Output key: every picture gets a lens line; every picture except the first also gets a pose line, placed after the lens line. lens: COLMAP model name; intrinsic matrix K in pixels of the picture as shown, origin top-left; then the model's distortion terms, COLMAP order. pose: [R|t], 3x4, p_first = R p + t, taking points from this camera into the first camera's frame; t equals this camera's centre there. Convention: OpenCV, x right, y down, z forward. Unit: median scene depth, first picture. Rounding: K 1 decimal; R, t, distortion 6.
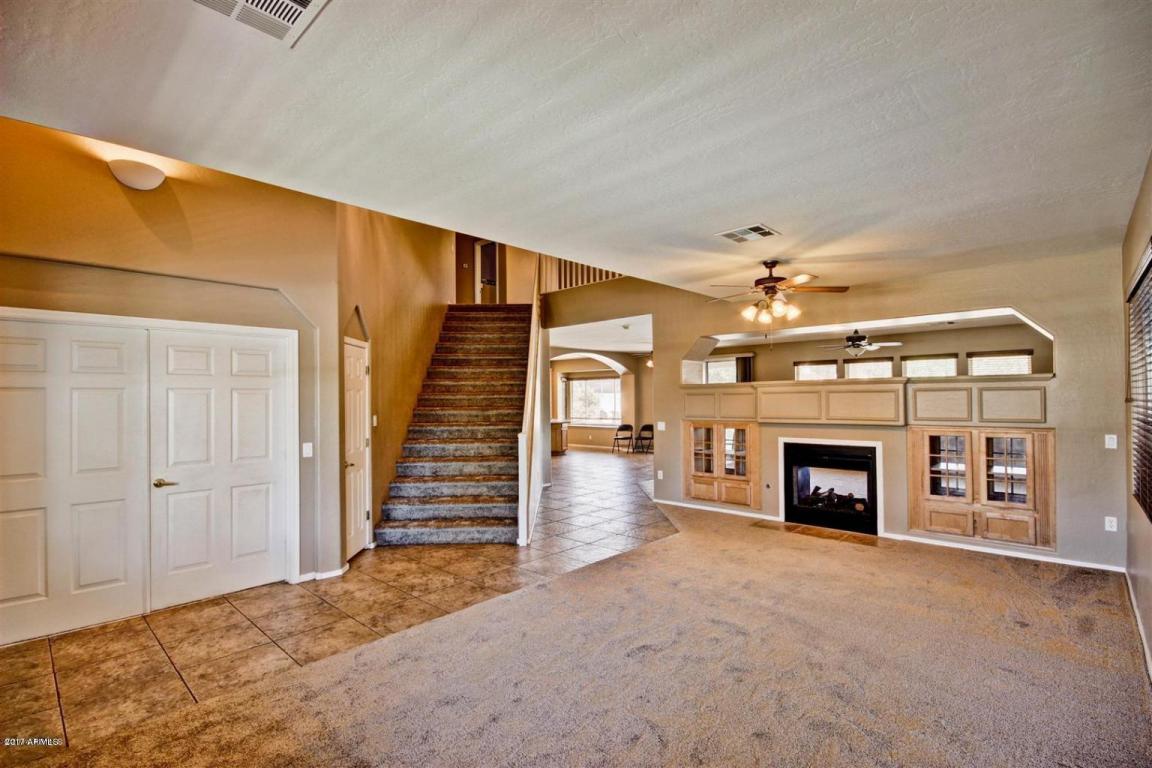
lens RADIAL K [[537.0, 0, 576.7], [0, 537.0, 390.9], [0, 0, 1]] dist [0.001168, -0.002983]
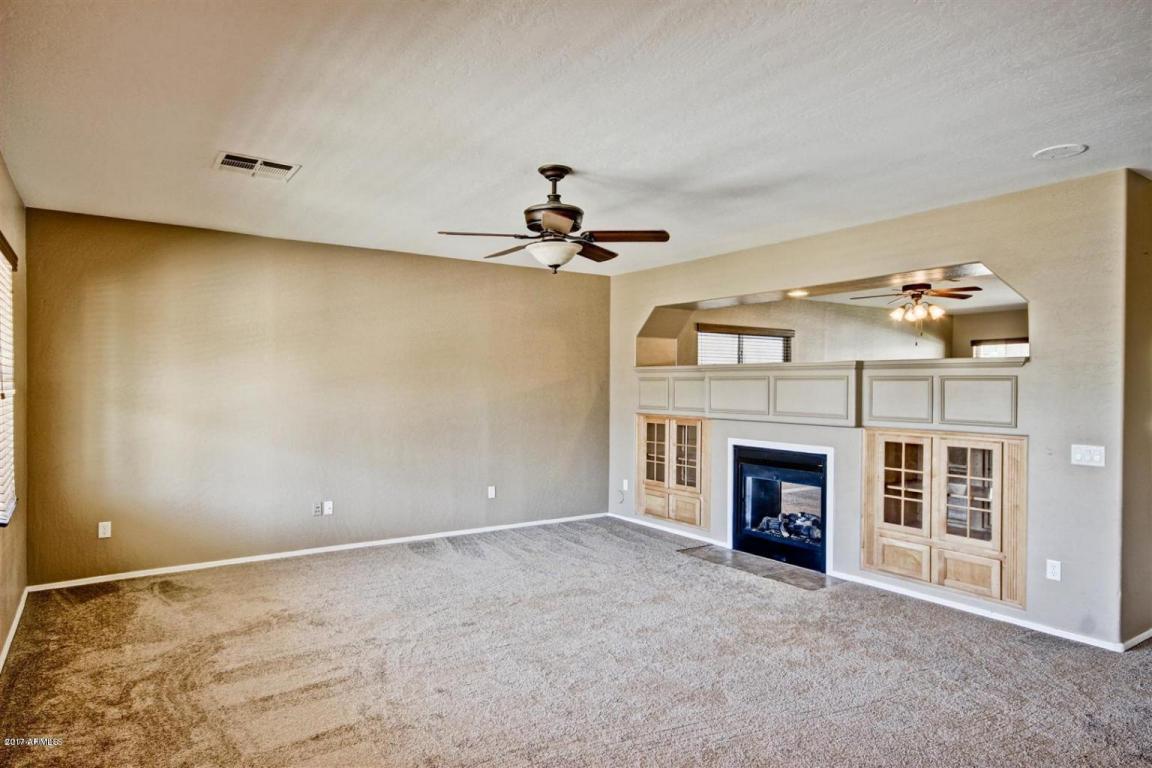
lens RADIAL K [[683.2, 0, 593.7], [0, 683.2, 387.6], [0, 0, 1]] dist [0.014623, 0.005132]
pose [[0.980711, 0.017493, -0.194680, 0.424353], [-0.014072, 0.999722, 0.018943, -0.001162], [0.194957, -0.015838, 0.980684, 0.012896]]
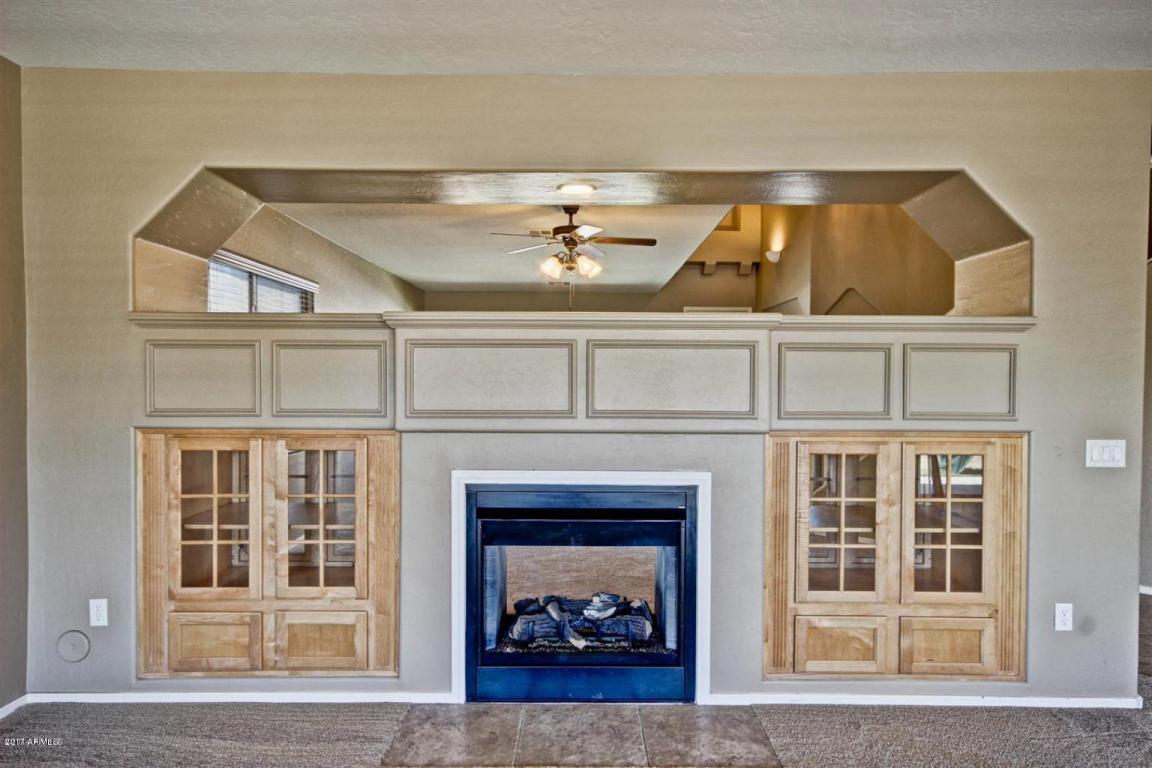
lens RADIAL K [[683.2, 0, 577.0], [0, 683.2, 390.8], [0, 0, 1]] dist [0.014623, 0.005132]
pose [[0.730909, 0.001930, 0.682472, 0.140030], [-0.020789, 0.999595, 0.019437, 0.024897], [-0.682158, -0.028394, 0.730653, 0.686786]]
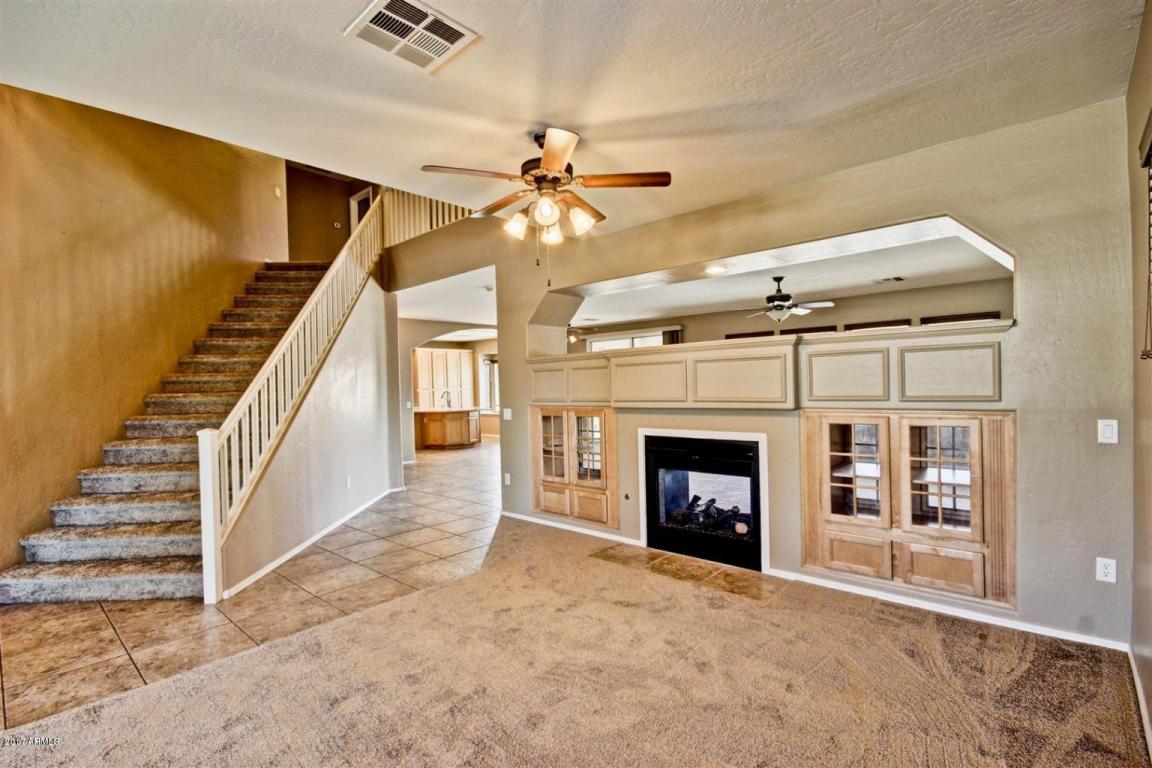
lens RADIAL K [[537.0, 0, 578.6], [0, 537.0, 390.3], [0, 0, 1]] dist [0.001168, -0.002983]
pose [[0.999613, -0.014139, 0.023965, 0.317278], [0.013601, 0.999655, 0.022469, 0.022532], [-0.024275, -0.022134, 0.999460, 0.335260]]
